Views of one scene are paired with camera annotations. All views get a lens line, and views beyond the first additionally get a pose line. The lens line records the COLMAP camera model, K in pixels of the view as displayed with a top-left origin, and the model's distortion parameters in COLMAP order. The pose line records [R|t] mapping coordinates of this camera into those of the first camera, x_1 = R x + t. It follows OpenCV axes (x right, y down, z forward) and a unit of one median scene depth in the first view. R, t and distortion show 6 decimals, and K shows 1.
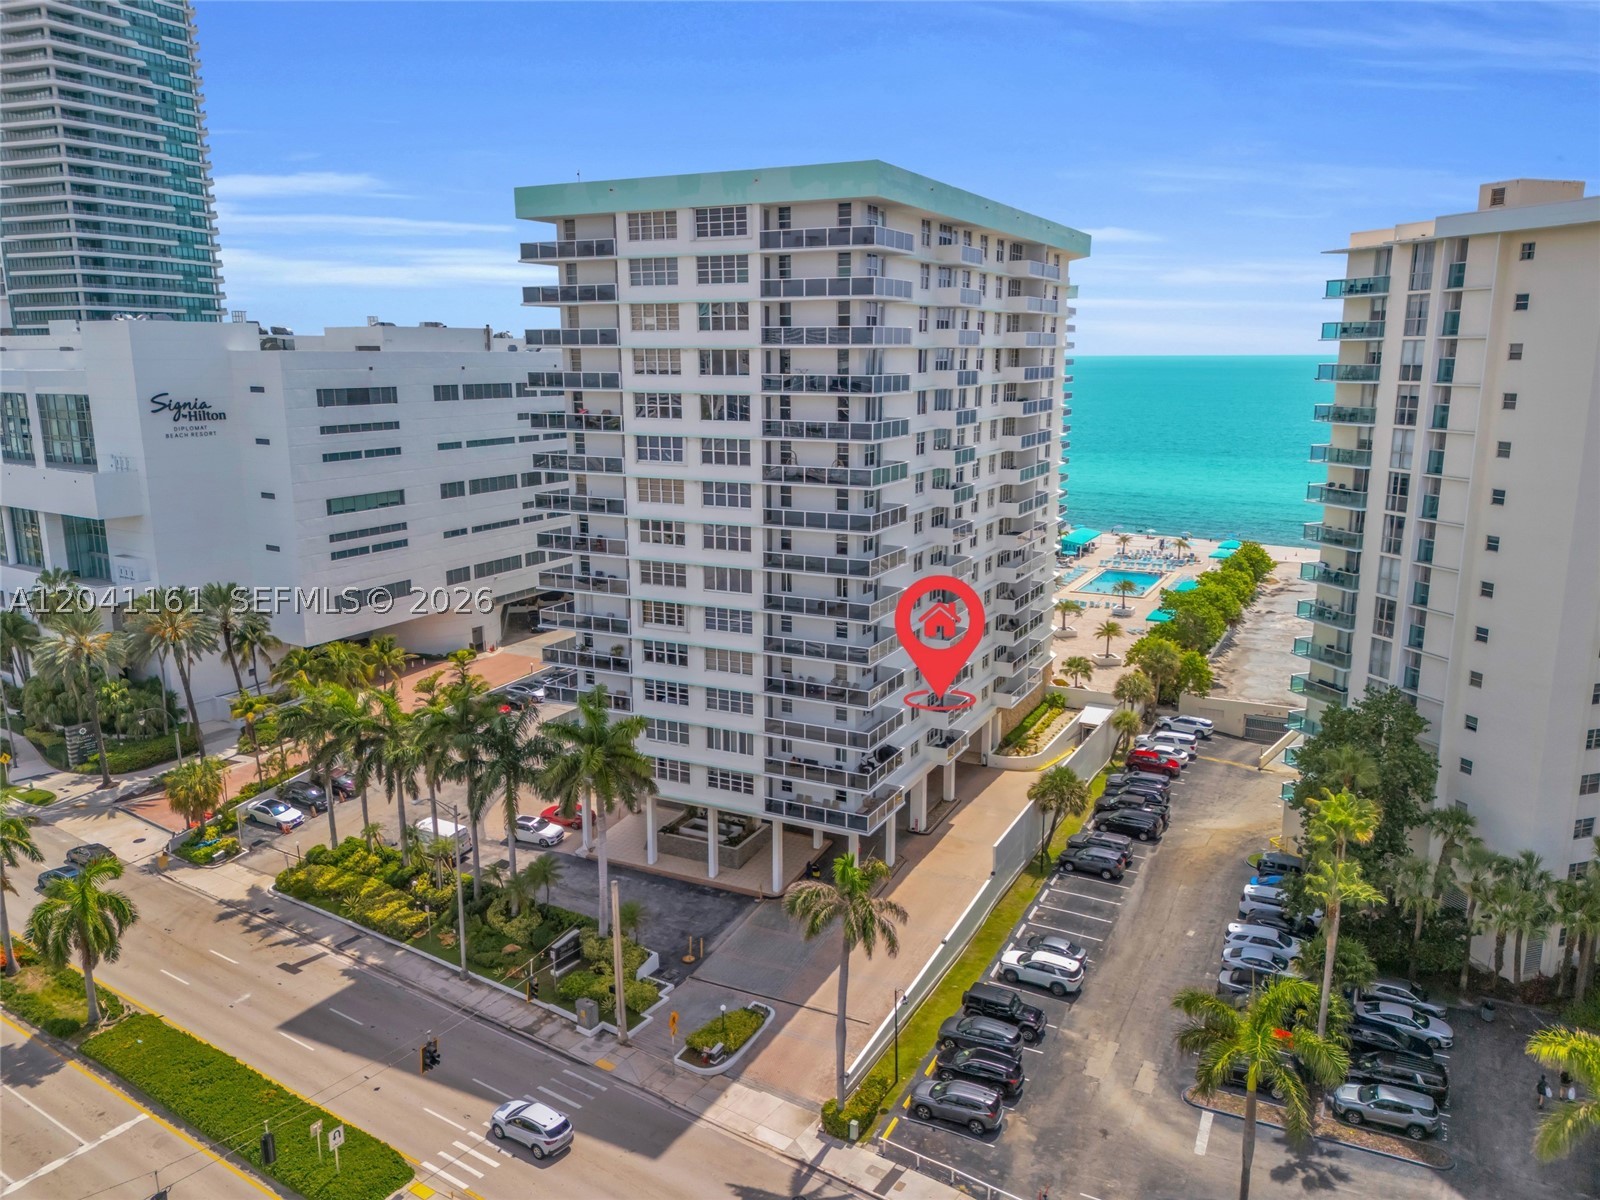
lens RADIAL K [[1160.4, 0, 800.0], [0, 1160.4, 600.0], [0, 0, 1]] dist [0.079303, -0.082102]
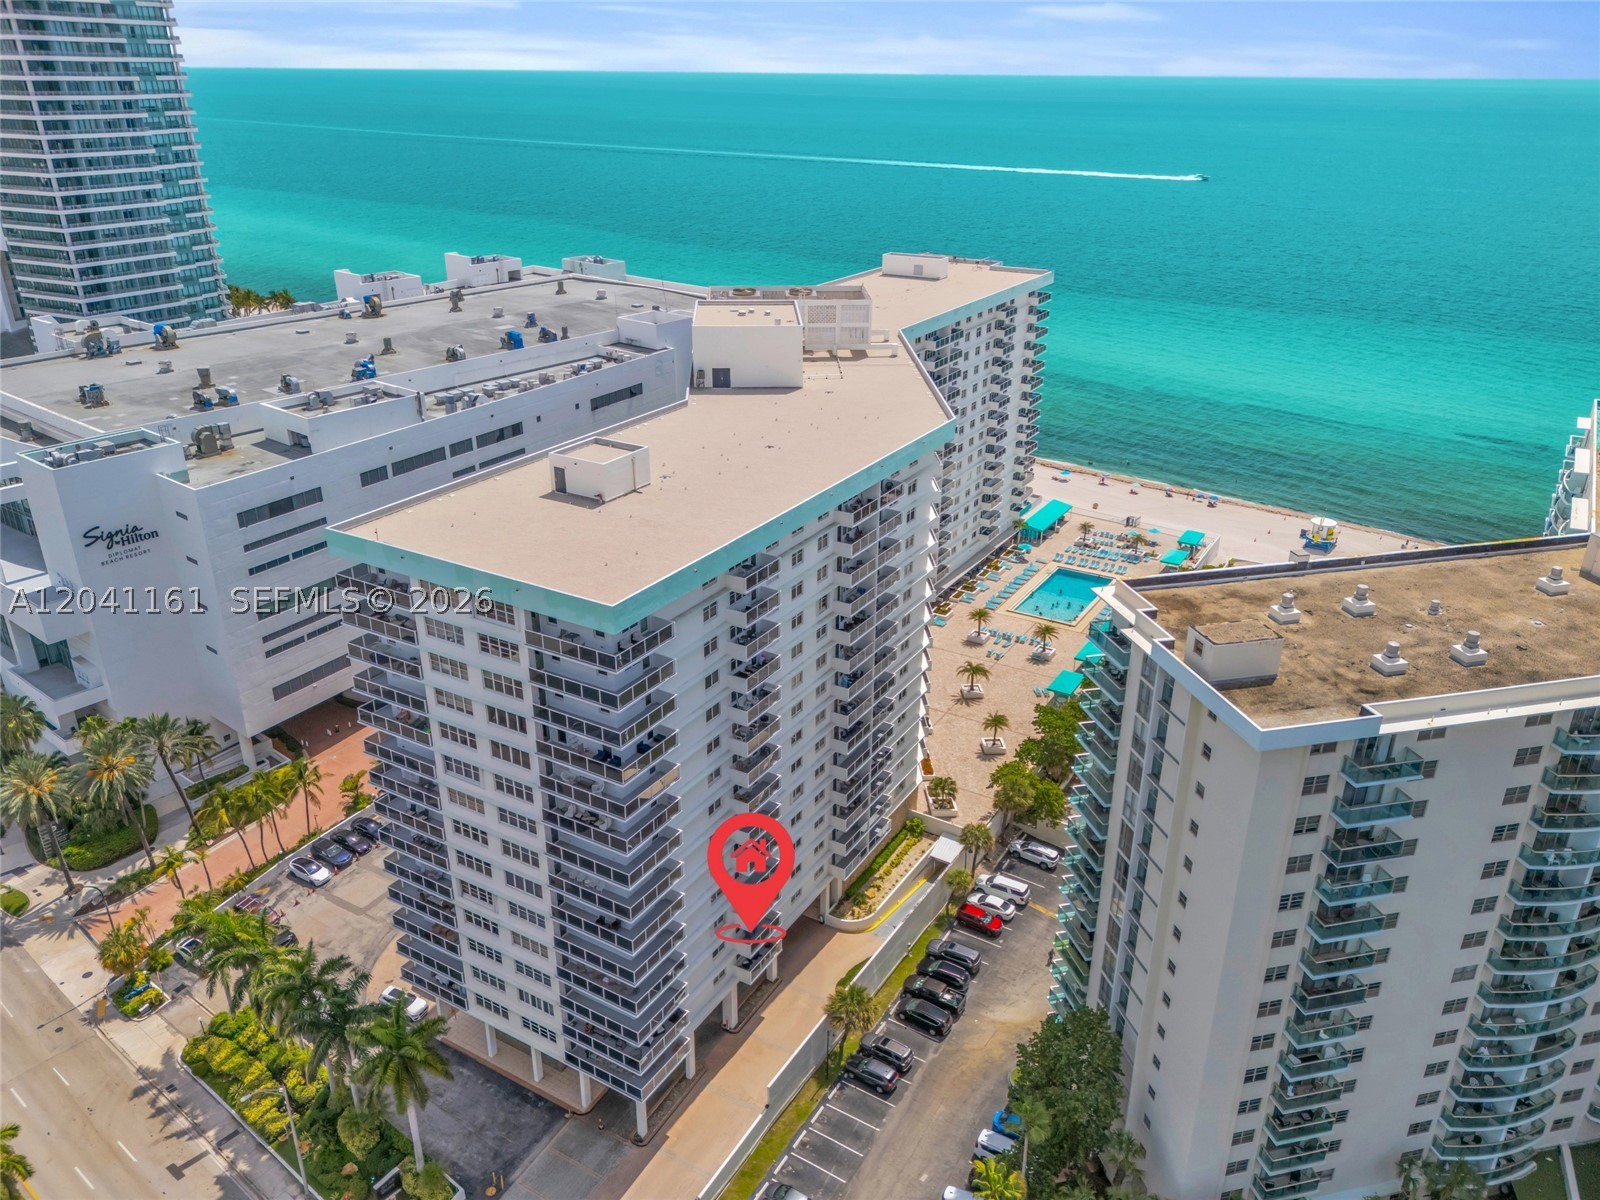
lens RADIAL K [[1160.4, 0, 800.0], [0, 1160.4, 600.0], [0, 0, 1]] dist [0.079303, -0.082102]
pose [[0.997073, 0.037864, -0.066427, 0.248227], [-0.022963, 0.976956, 0.212201, -0.490526], [0.072931, -0.210055, 0.974966, -0.030540]]
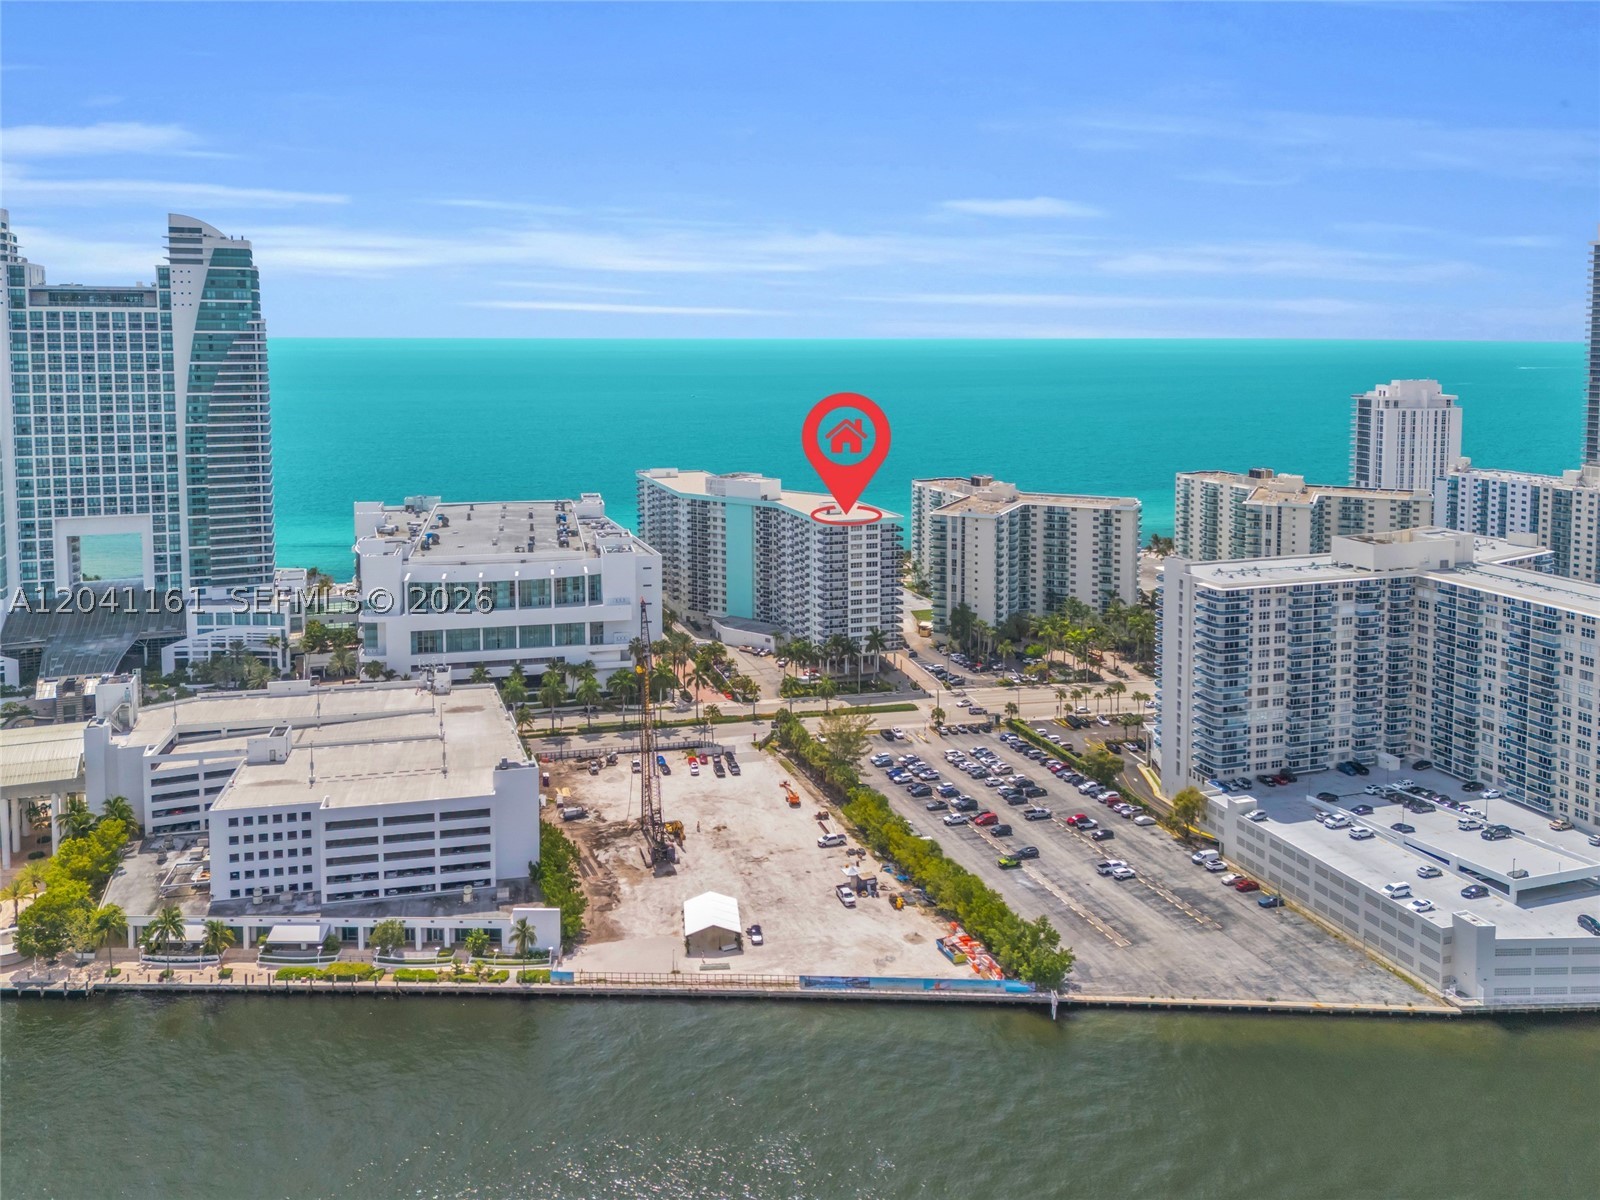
lens RADIAL K [[1253.2, 0, 733.3], [0, 1253.2, 412.2], [0, 0, 1]] dist [0.013035, -0.000533]
pose [[0.719915, -0.050403, 0.692230, -3.522995], [0.149643, 0.985174, -0.083895, -0.383089], [-0.677739, 0.163985, 0.716784, -2.106068]]
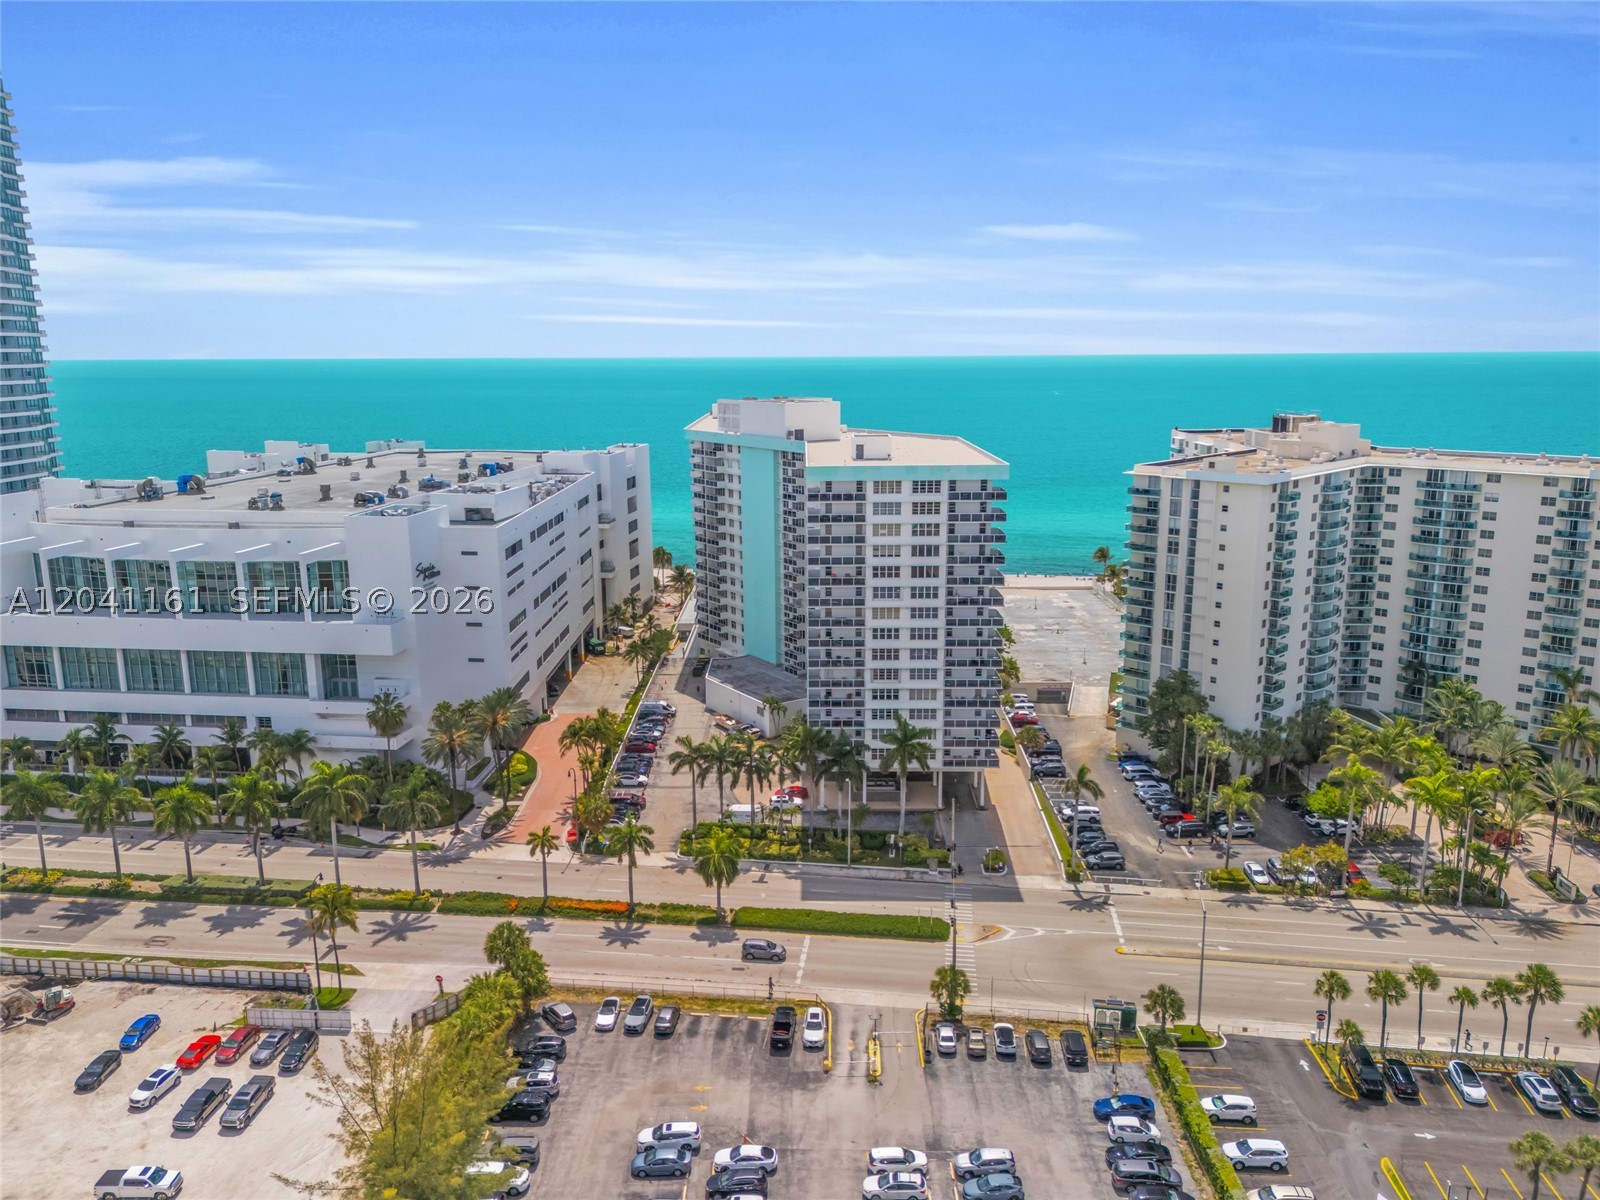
lens RADIAL K [[1160.4, 0, 800.0], [0, 1160.4, 600.0], [0, 0, 1]] dist [0.079303, -0.082102]
pose [[0.901139, -0.094244, 0.423163, -1.013343], [0.095255, 0.995275, 0.018812, -0.156228], [-0.422936, 0.023356, 0.905858, -0.684826]]
